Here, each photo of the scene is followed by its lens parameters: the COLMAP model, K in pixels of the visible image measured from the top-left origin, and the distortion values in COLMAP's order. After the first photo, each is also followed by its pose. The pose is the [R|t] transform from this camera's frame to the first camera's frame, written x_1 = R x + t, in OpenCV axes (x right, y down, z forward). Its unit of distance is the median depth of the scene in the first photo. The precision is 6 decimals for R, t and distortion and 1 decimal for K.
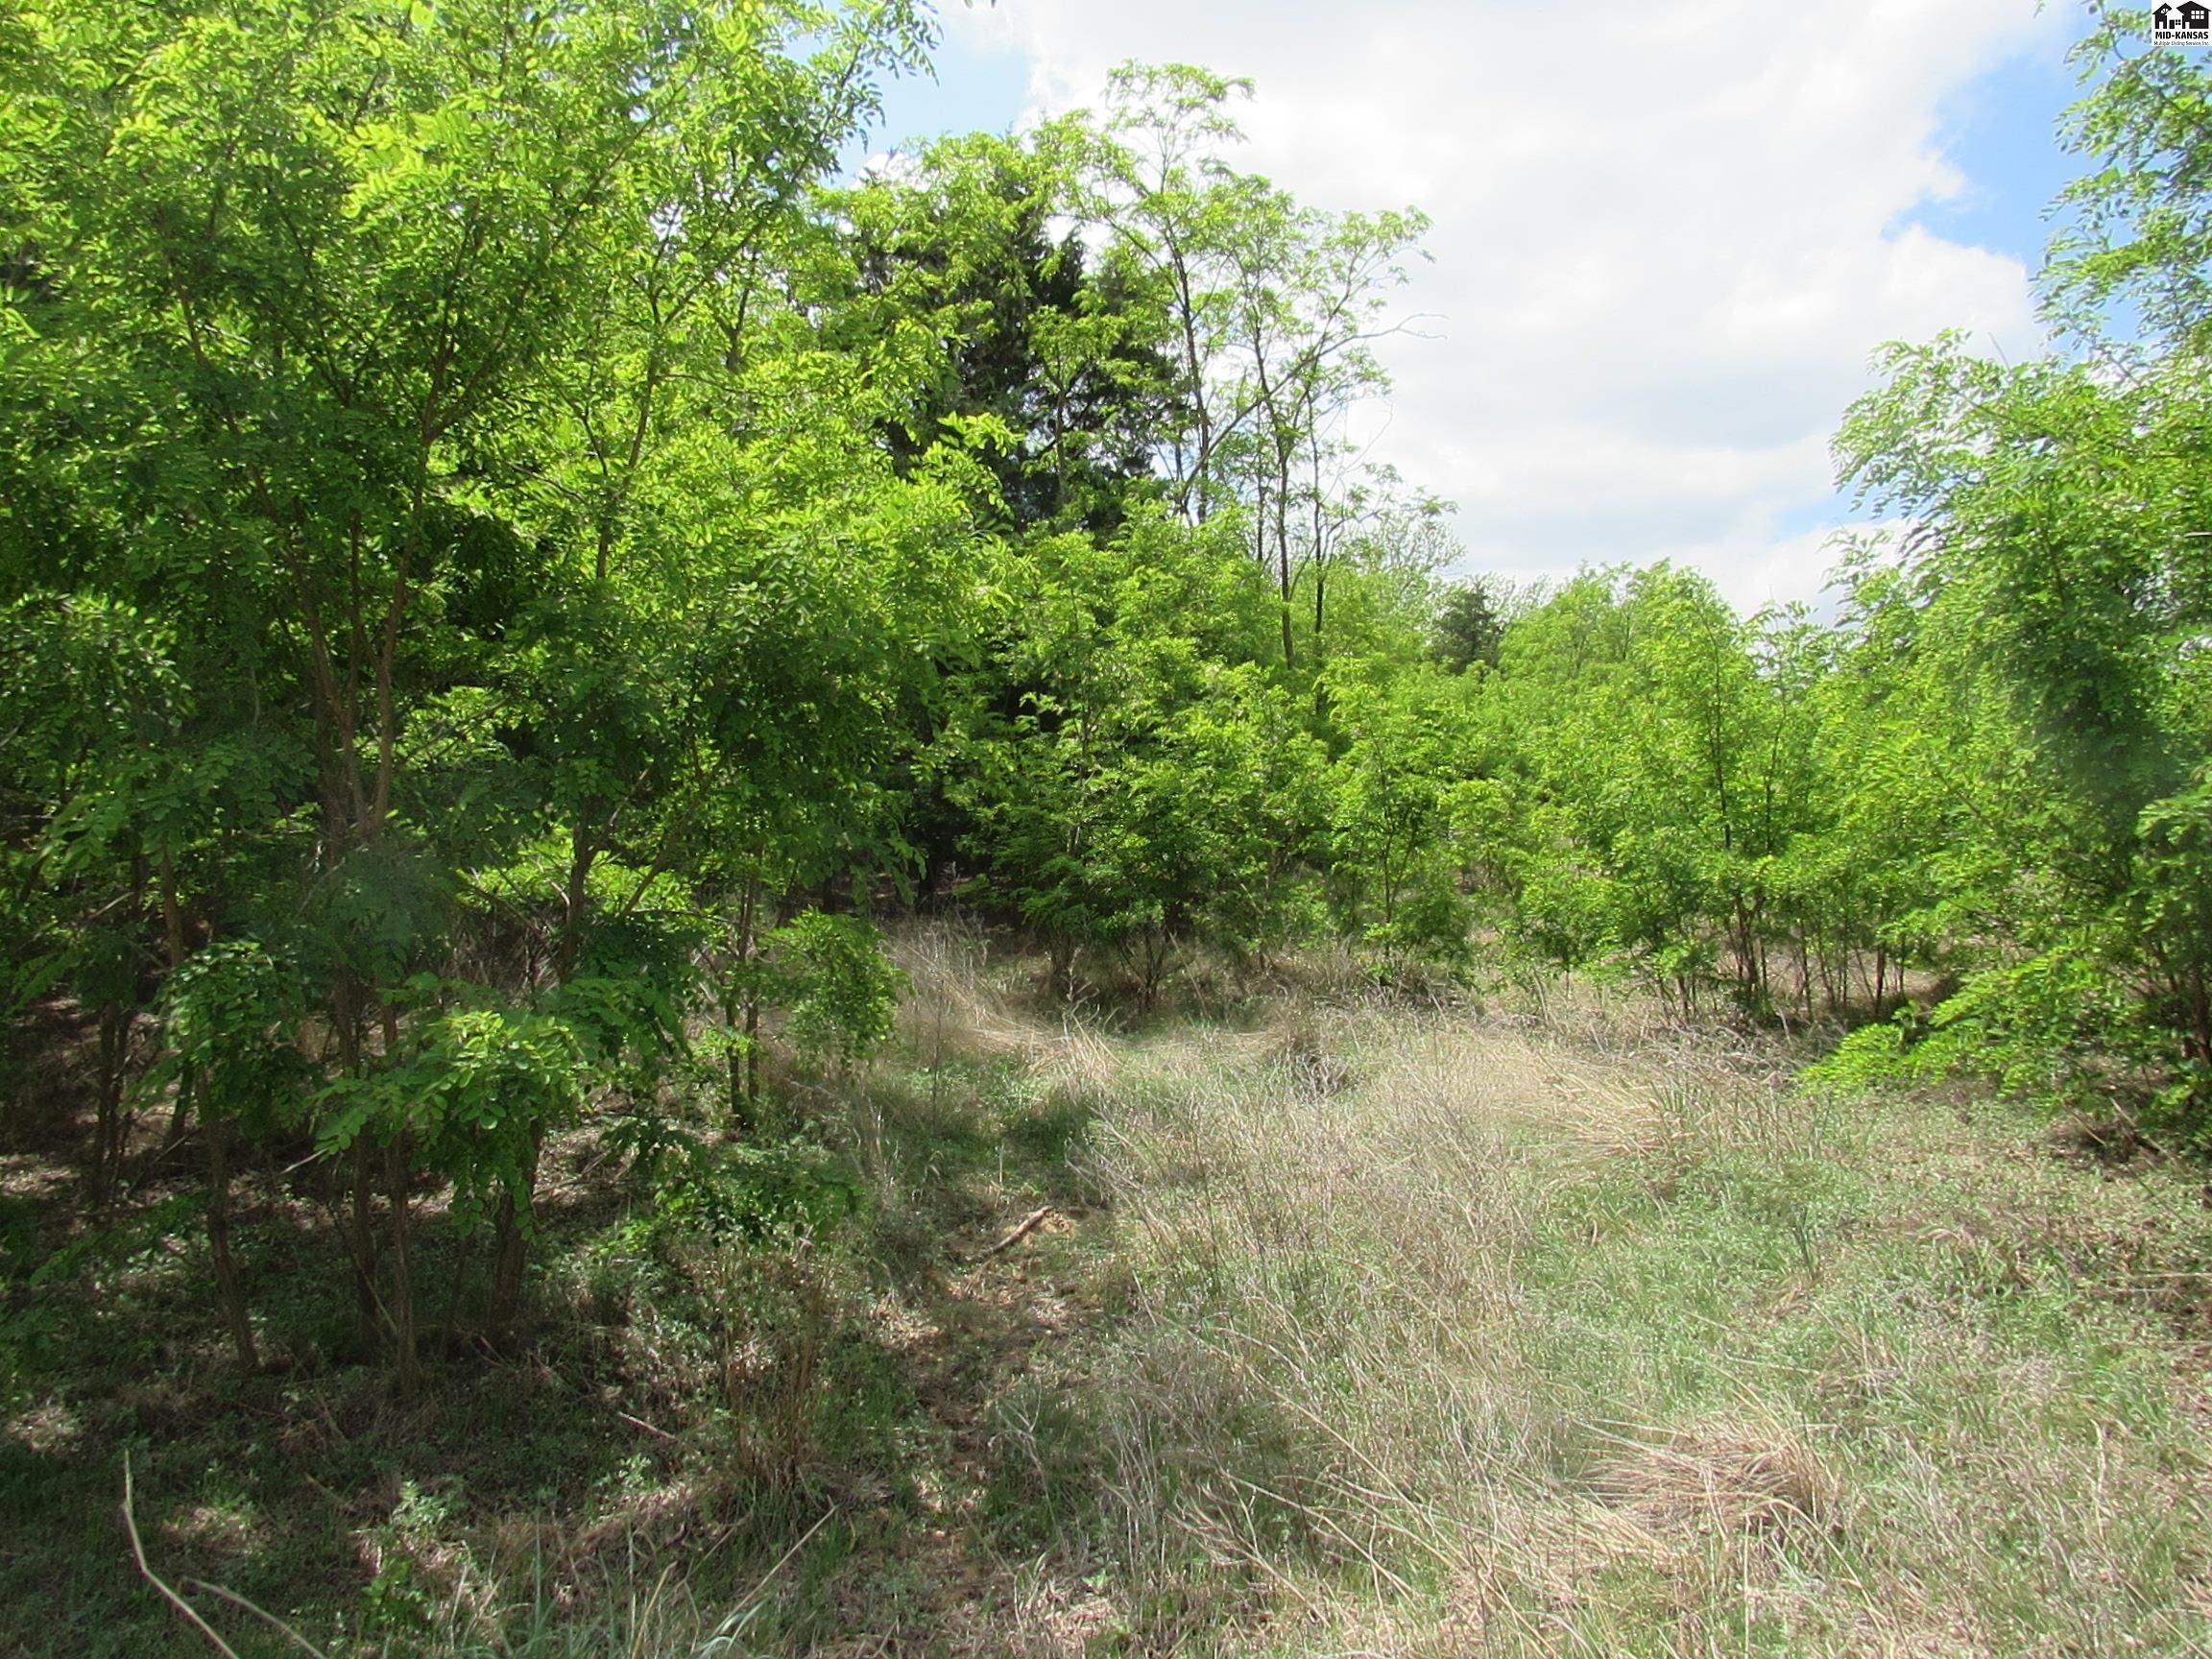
lens RADIAL K [[1594.2, 0, 1106.0], [0, 1594.2, 829.5], [0, 0, 1]] dist [-0.004202, -0.000886]
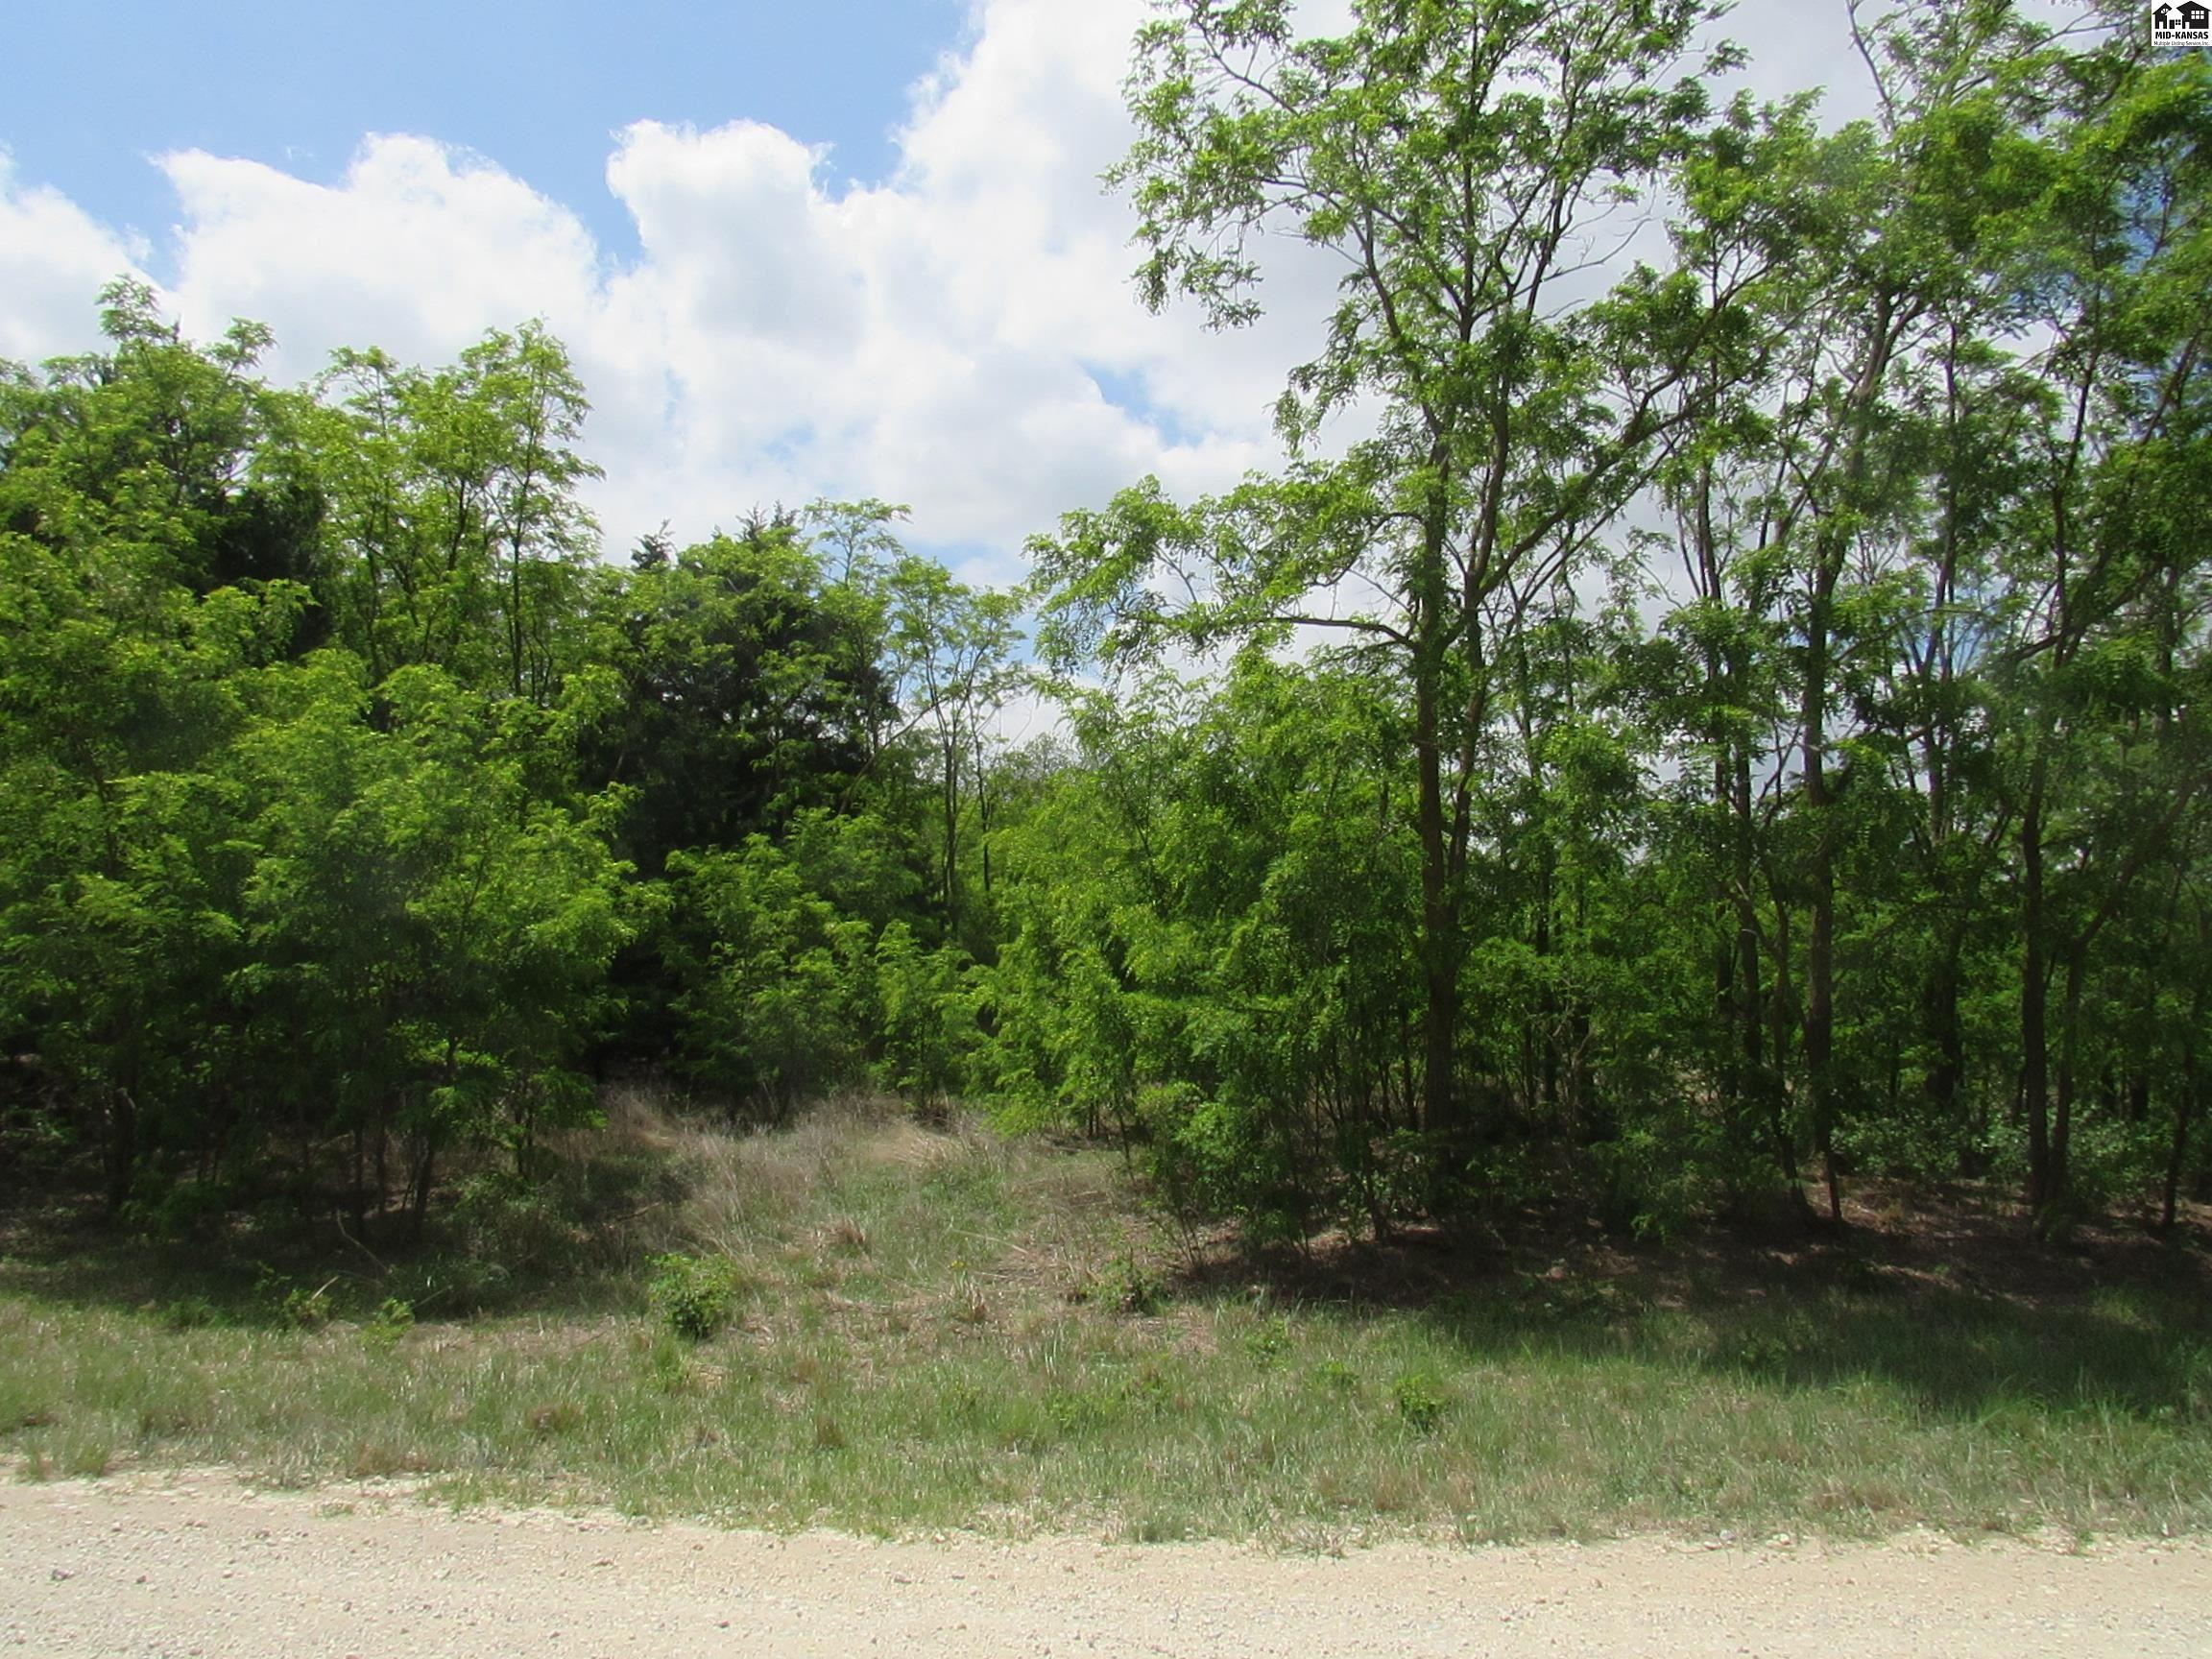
lens RADIAL K [[1594.2, 0, 1106.0], [0, 1594.2, 829.5], [0, 0, 1]] dist [-0.004202, -0.000886]
pose [[0.994168, -0.003621, 0.107780, 0.196834], [0.015976, 0.993354, -0.113985, -0.009470], [-0.106651, 0.115042, 0.987619, -0.753192]]
